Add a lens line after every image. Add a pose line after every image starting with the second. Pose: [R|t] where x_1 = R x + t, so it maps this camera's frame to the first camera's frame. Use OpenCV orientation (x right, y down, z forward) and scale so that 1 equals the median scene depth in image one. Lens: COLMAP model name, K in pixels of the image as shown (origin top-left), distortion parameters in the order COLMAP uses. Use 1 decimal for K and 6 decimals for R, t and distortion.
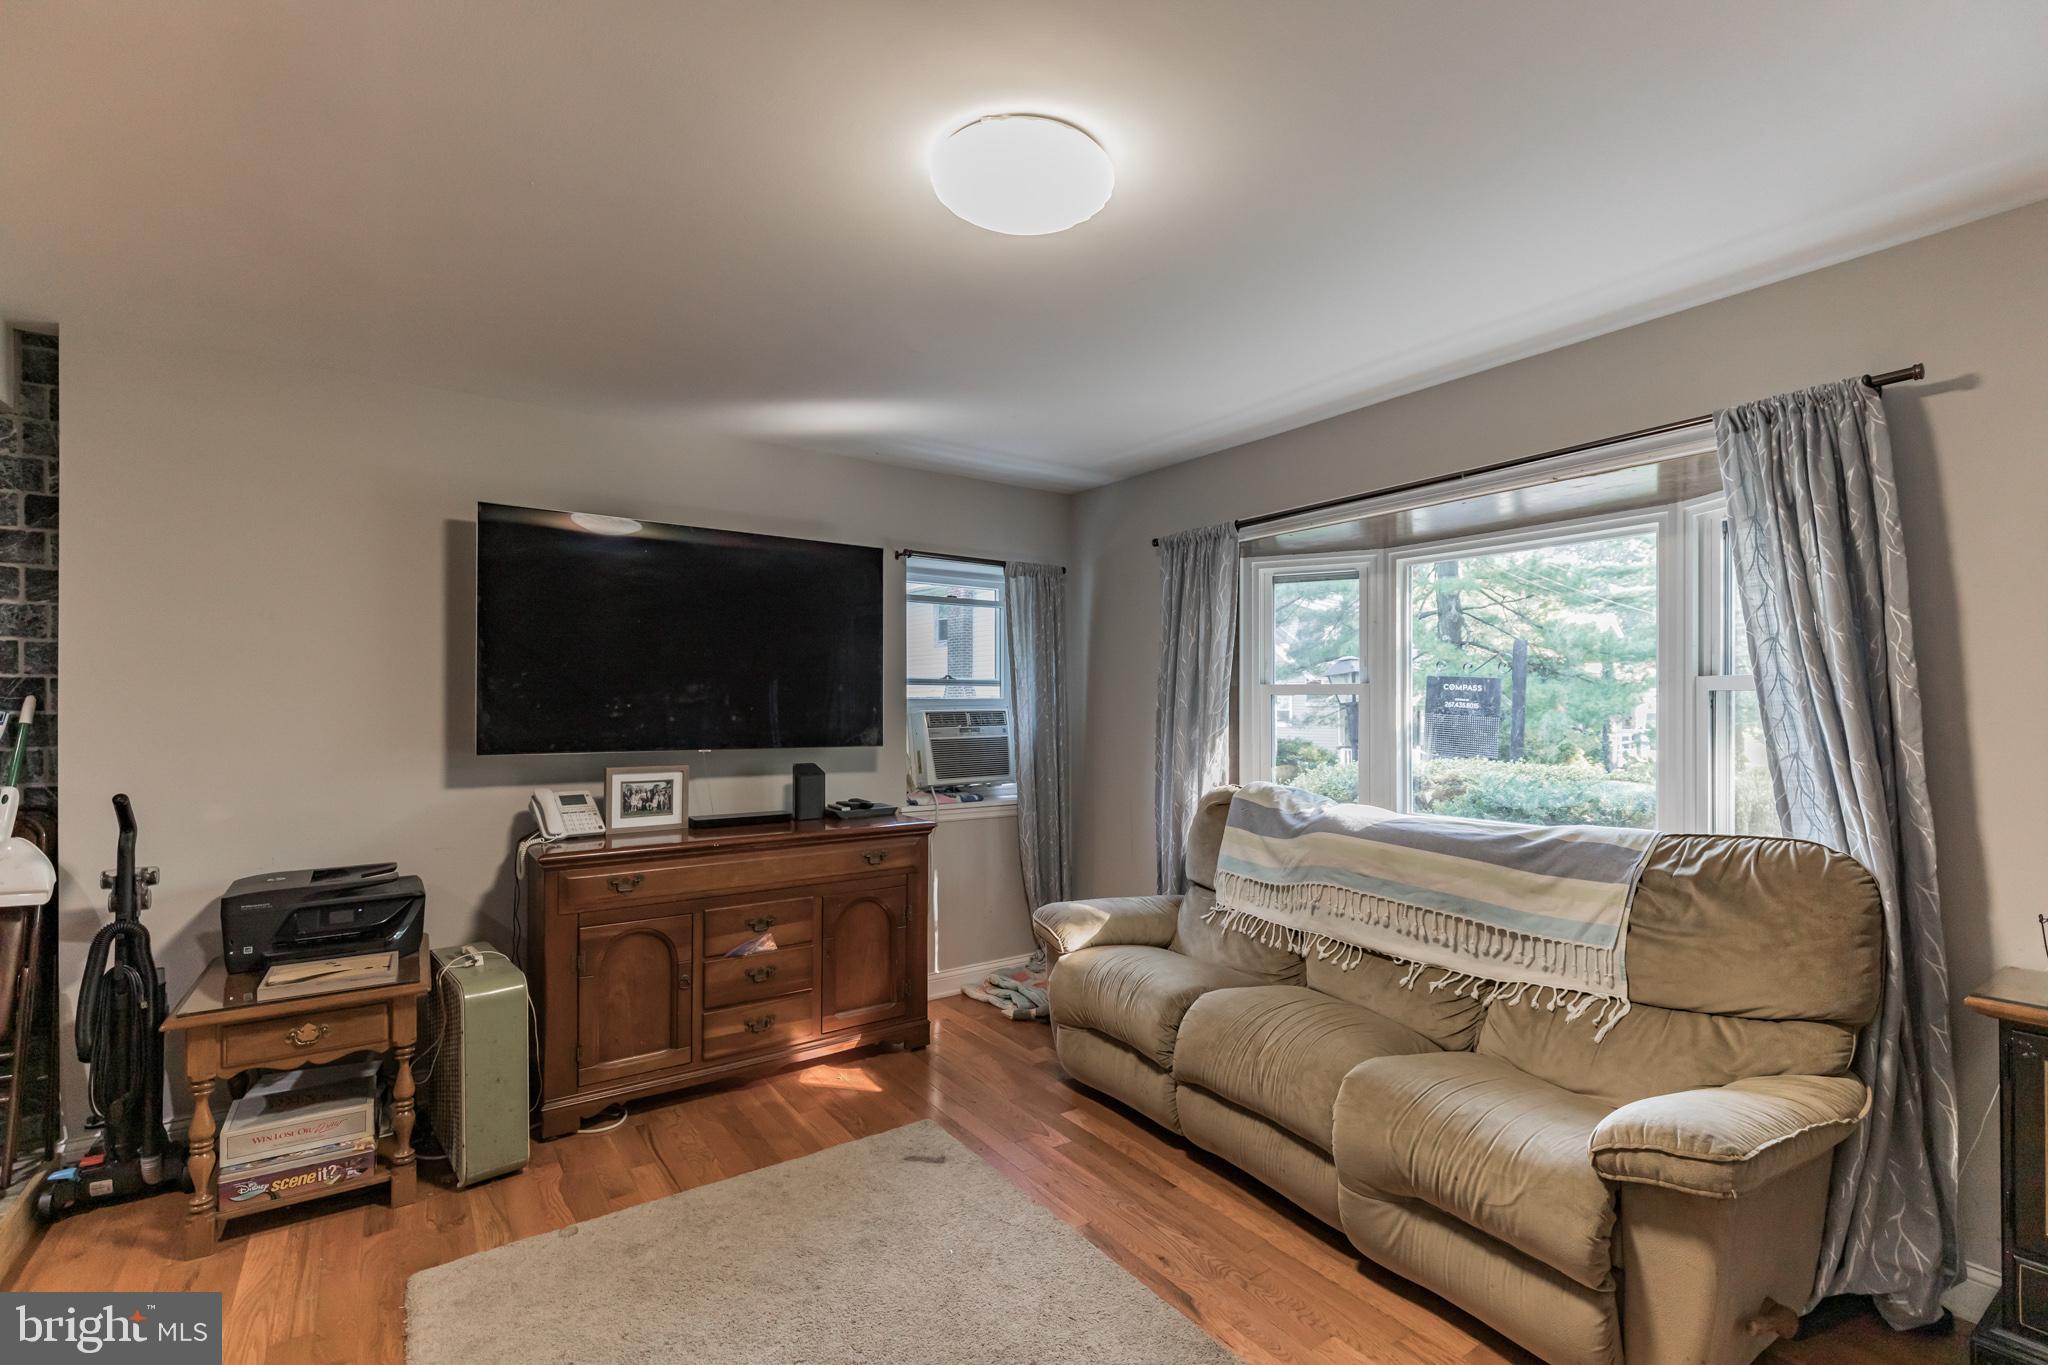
lens RADIAL K [[916.1, 0, 1027.1], [0, 916.1, 684.0], [0, 0, 1]] dist [0.002903, -0.000467]
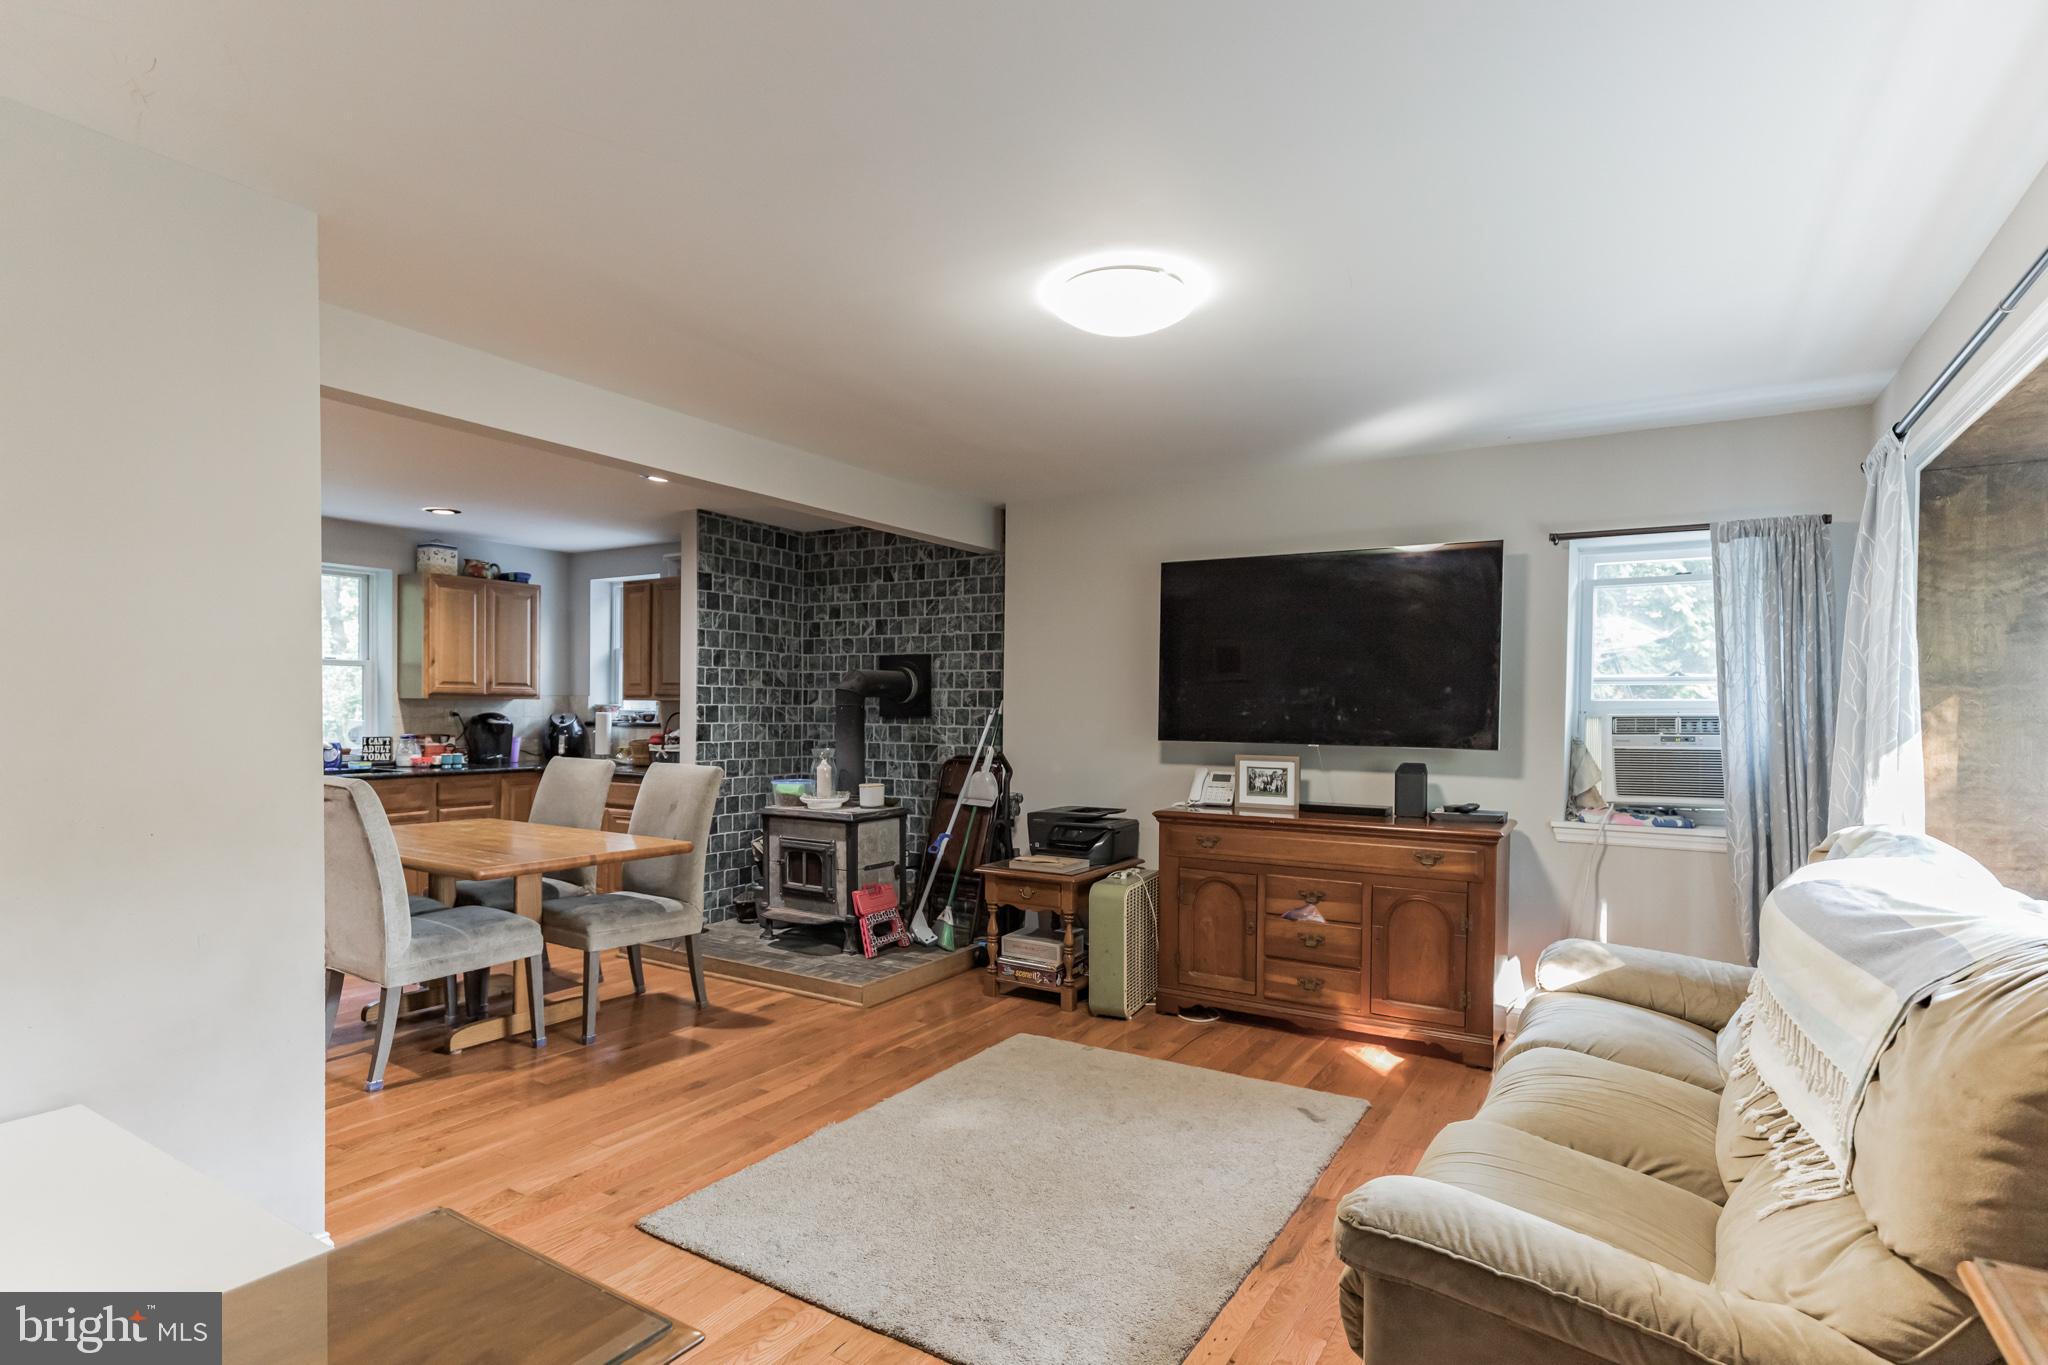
lens RADIAL K [[1011.8, 0, 1026.3], [0, 1011.8, 697.8], [0, 0, 1]] dist [-0.007097, -0.000886]
pose [[0.402147, -0.007959, -0.915541, 0.706278], [0.011774, 0.999924, -0.003521, 0.014010], [0.915500, -0.009364, 0.402210, 0.165565]]
